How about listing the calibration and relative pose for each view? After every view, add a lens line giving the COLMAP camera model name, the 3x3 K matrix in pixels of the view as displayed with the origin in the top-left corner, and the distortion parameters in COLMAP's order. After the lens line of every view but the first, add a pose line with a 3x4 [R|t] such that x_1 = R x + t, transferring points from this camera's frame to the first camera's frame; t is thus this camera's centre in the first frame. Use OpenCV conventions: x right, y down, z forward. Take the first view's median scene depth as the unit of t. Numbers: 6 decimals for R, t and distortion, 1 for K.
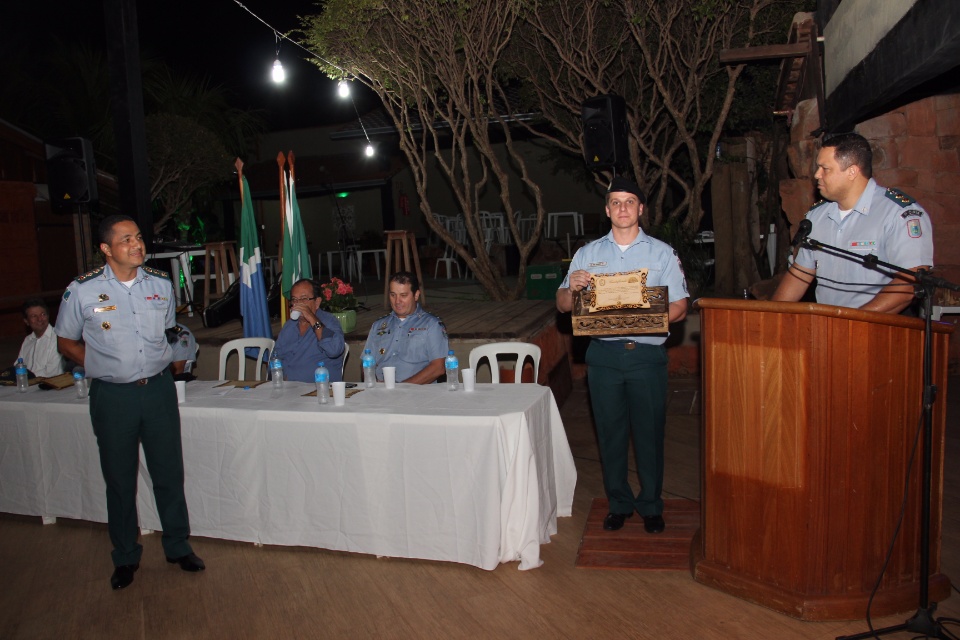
lens RADIAL K [[791.7, 0, 480.0], [0, 791.7, 320.0], [0, 0, 1]] dist [-0.166207, 0.150515]
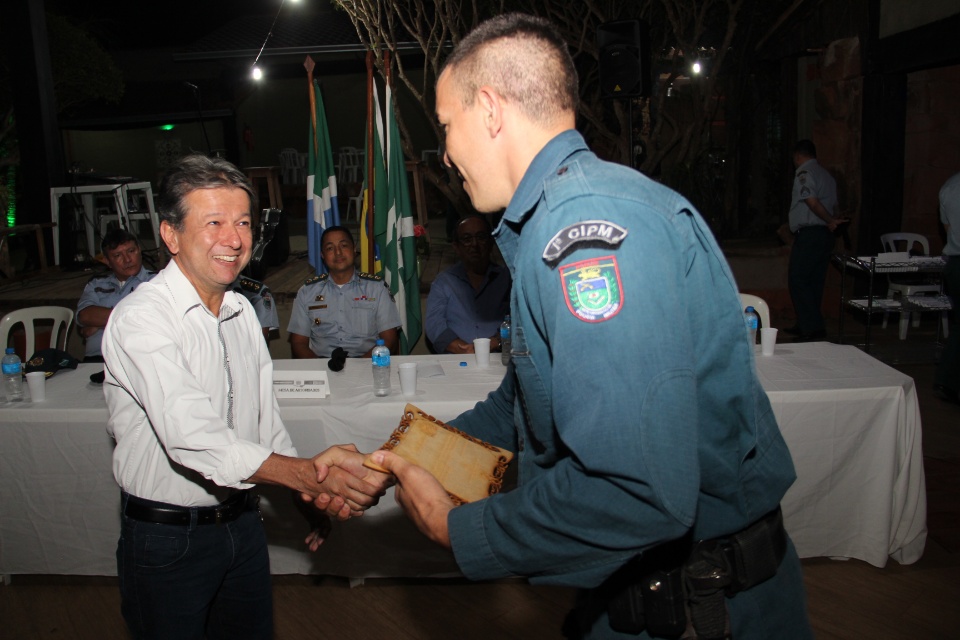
lens RADIAL K [[791.7, 0, 480.0], [0, 791.7, 320.0], [0, 0, 1]] dist [-0.166207, 0.150515]
pose [[0.960182, -0.029536, 0.277809, -0.293234], [0.009327, 0.997231, 0.073783, -0.006090], [-0.279219, -0.068254, 0.957799, 0.175909]]
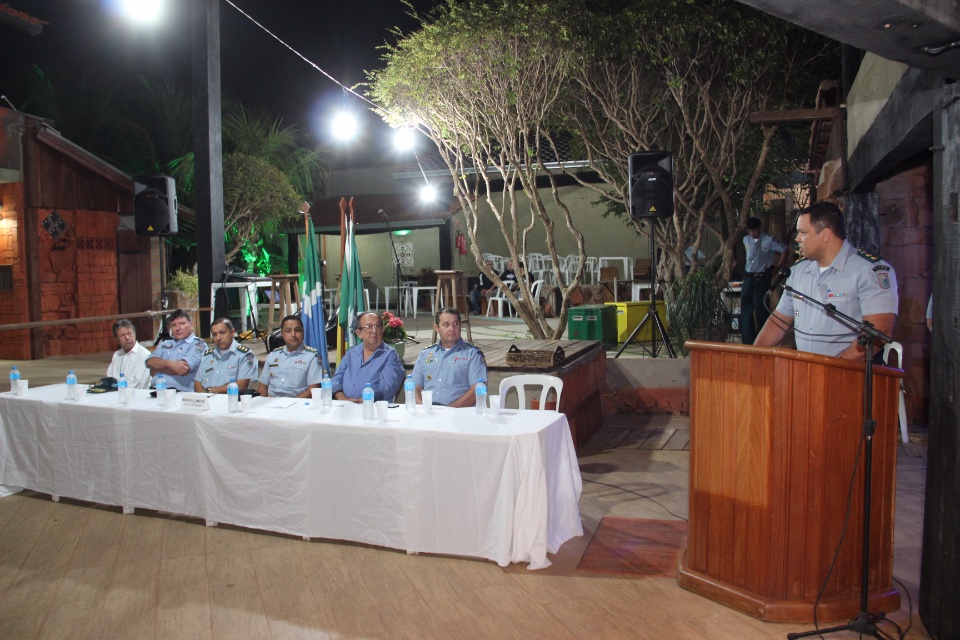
lens RADIAL K [[791.7, 0, 480.0], [0, 791.7, 320.0], [0, 0, 1]] dist [-0.166207, 0.150515]
pose [[0.996642, 0.038315, -0.072369, 0.023853], [-0.041832, 0.997984, -0.047734, 0.004754], [0.070394, 0.050601, 0.996235, -0.084793]]
